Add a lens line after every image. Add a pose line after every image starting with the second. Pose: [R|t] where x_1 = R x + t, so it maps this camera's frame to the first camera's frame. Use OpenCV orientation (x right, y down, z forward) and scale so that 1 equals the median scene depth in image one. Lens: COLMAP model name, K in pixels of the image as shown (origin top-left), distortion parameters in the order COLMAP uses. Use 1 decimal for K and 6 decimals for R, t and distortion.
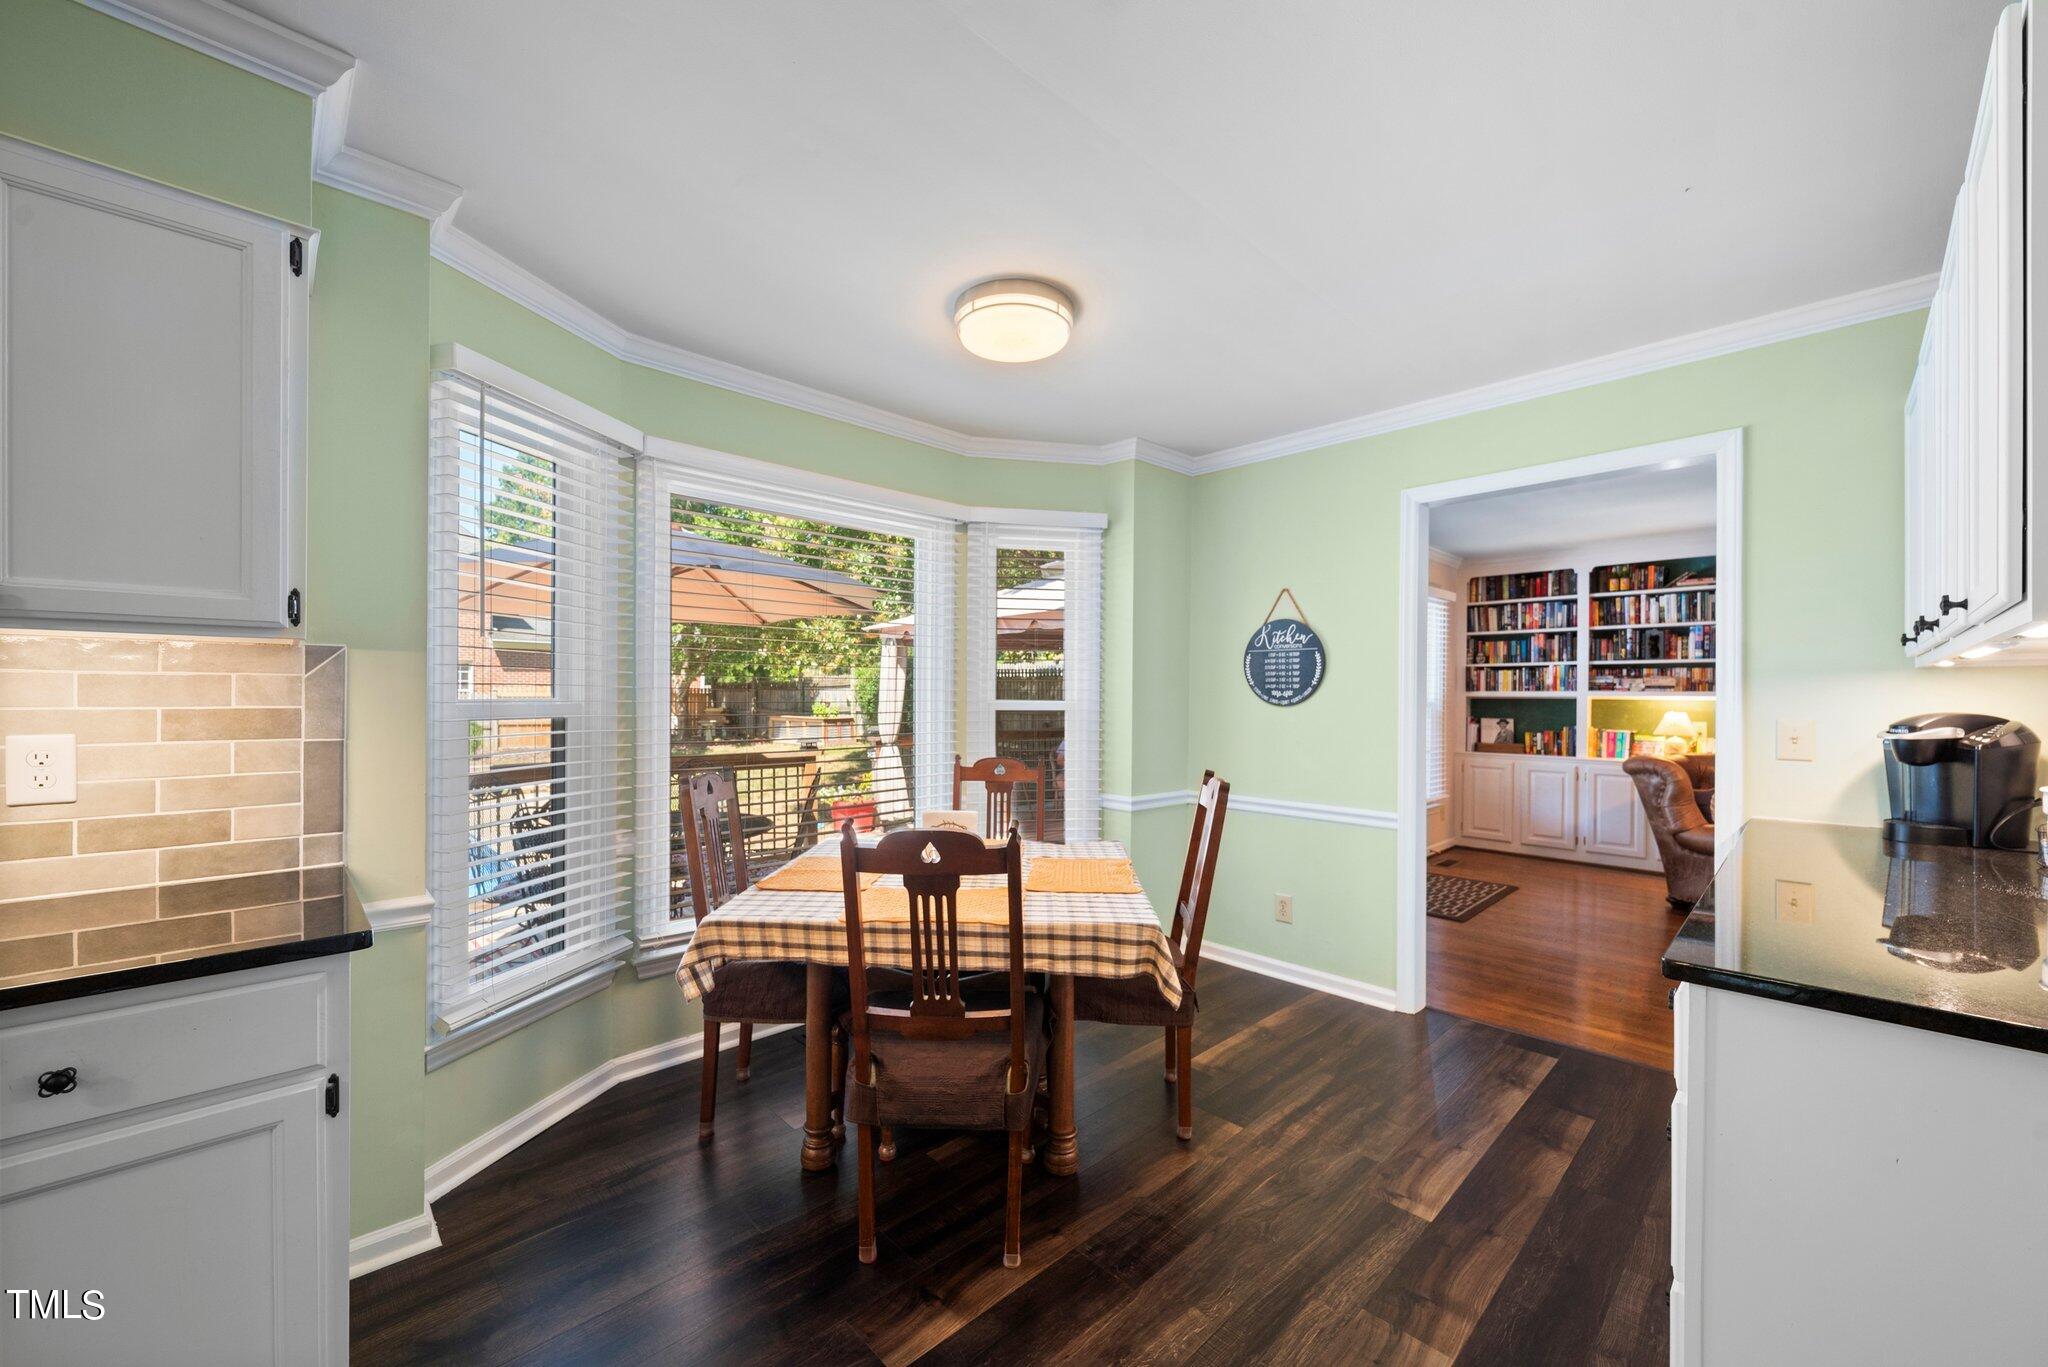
lens RADIAL K [[785.6, 0, 1040.7], [0, 785.6, 699.9], [0, 0, 1]] dist [0.000709, -0.000196]
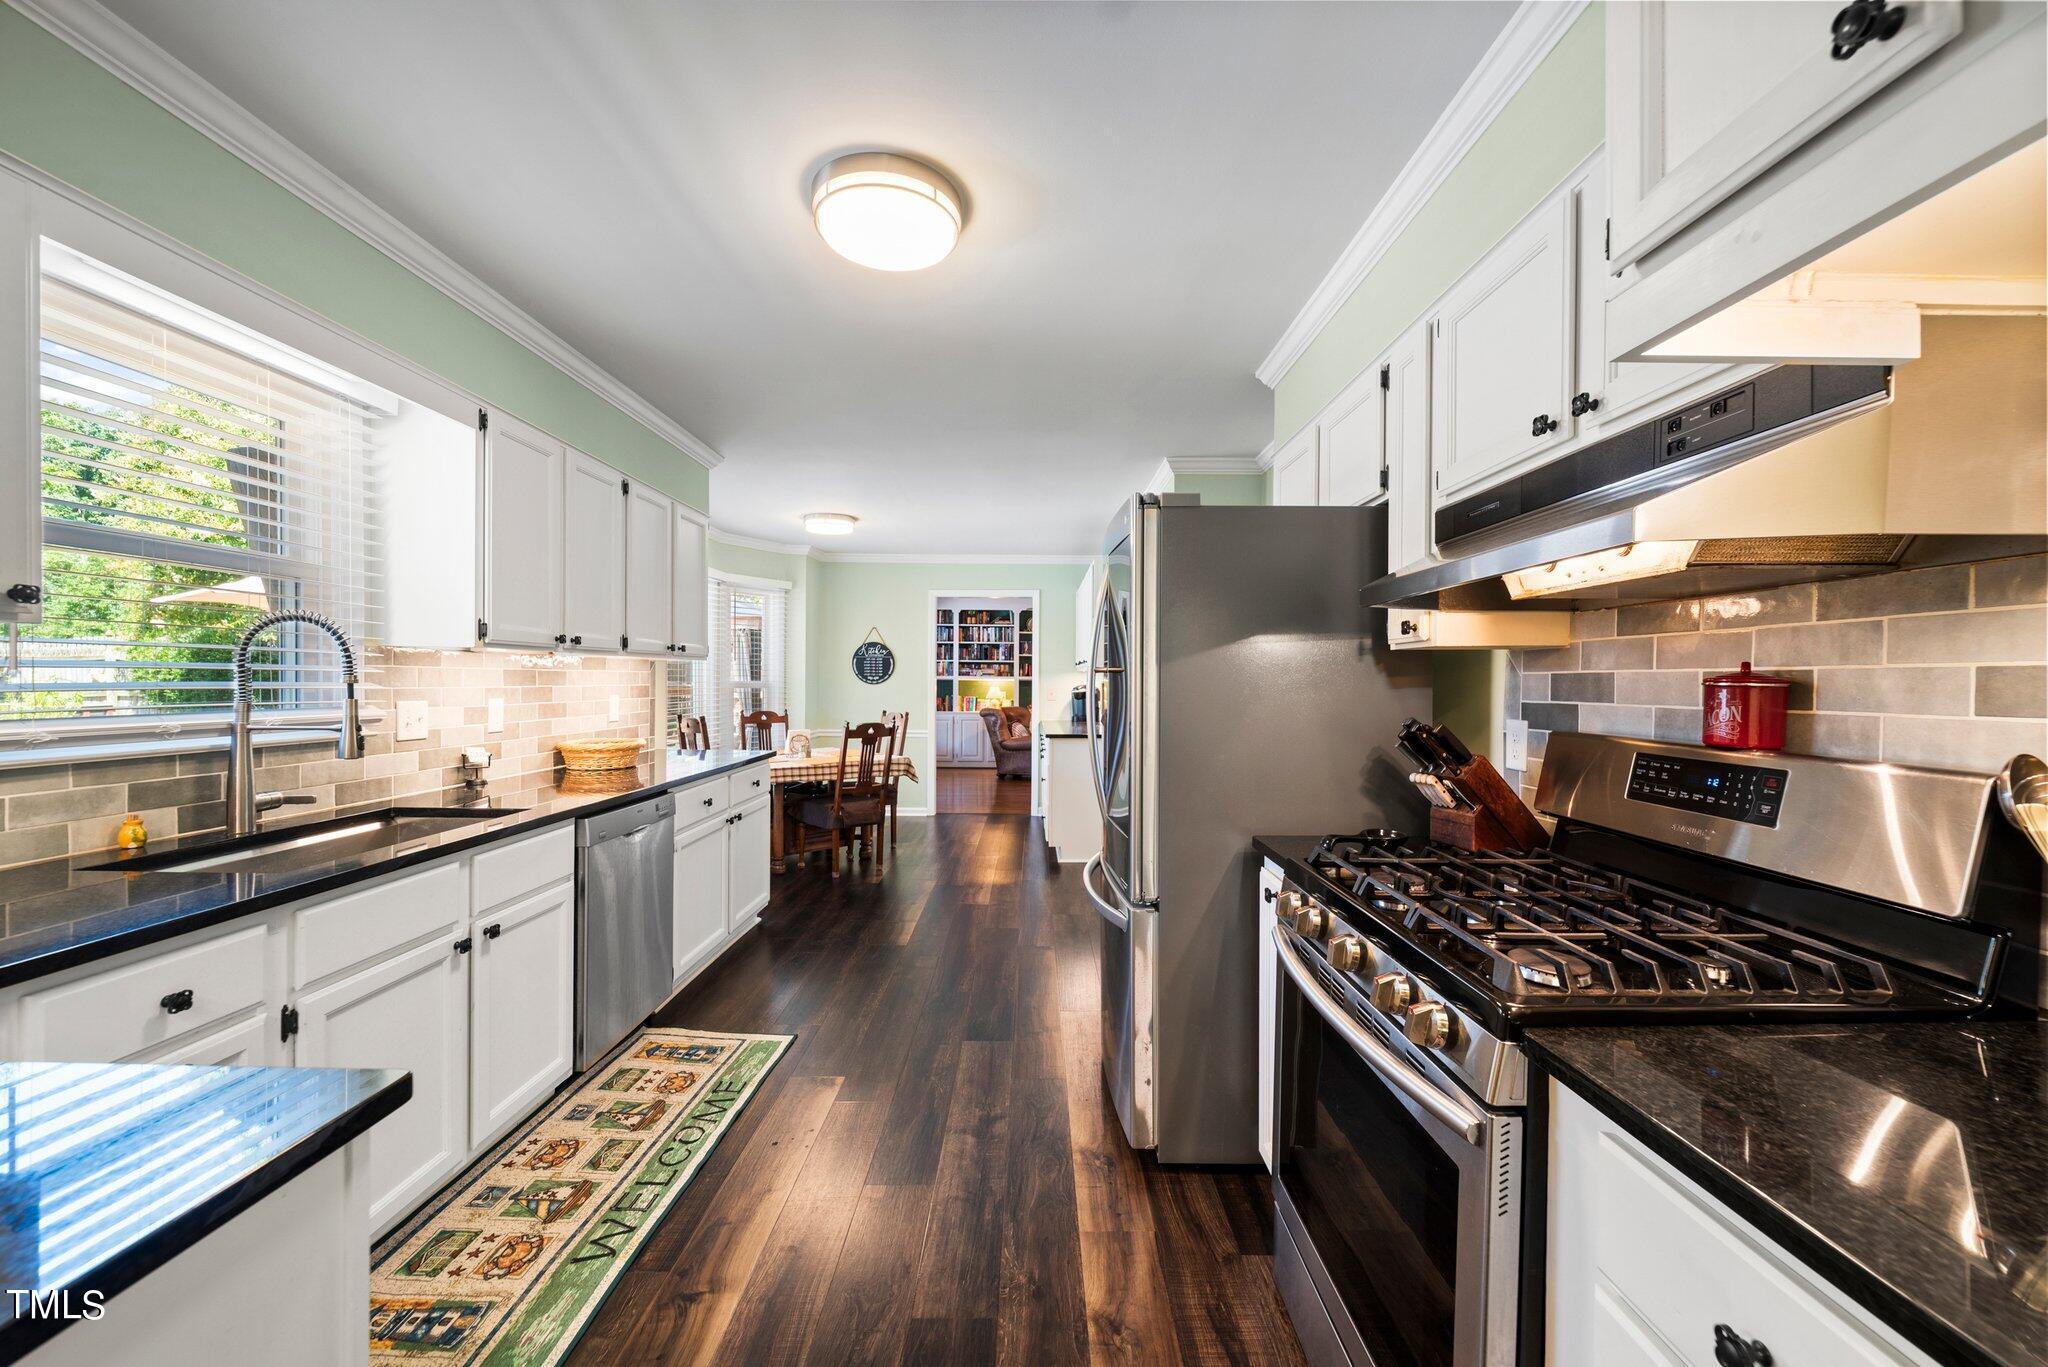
lens RADIAL K [[778.4, 0, 1031.8], [0, 778.4, 691.3], [0, 0, 1]] dist [-0.001785, -0.000616]
pose [[0.702934, -0.009067, 0.711198, -0.501215], [-0.001417, 0.999899, 0.014149, -0.001336], [-0.711254, -0.010954, 0.702850, -0.431051]]
